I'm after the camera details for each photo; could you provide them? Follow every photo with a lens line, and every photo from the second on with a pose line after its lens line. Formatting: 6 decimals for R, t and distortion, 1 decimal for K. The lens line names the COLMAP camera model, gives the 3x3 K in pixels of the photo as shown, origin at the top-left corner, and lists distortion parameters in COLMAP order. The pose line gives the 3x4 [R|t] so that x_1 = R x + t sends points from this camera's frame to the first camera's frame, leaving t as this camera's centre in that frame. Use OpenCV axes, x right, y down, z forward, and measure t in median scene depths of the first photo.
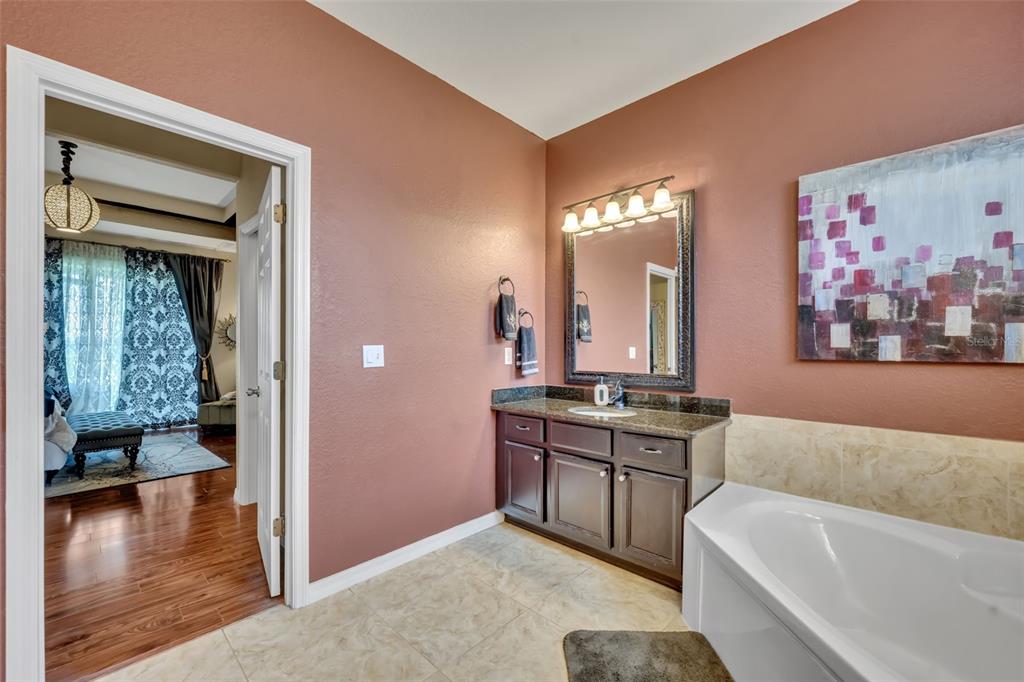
lens RADIAL K [[420.5, 0, 510.8], [0, 420.5, 342.9], [0, 0, 1]] dist [-0.000896, 0.000124]
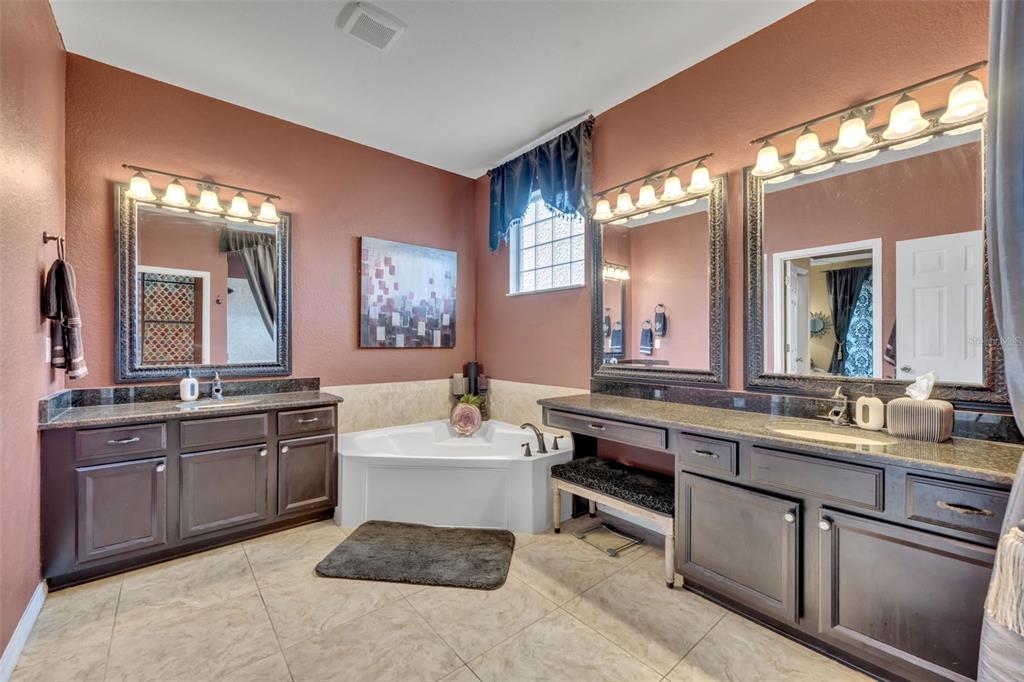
lens RADIAL K [[420.5, 0, 510.8], [0, 420.5, 342.9], [0, 0, 1]] dist [-0.000896, 0.000124]
pose [[0.078890, 0.006859, 0.996860, -0.954890], [-0.004971, 0.999967, -0.006487, 0.031077], [-0.996871, -0.004444, 0.078921, 0.309122]]
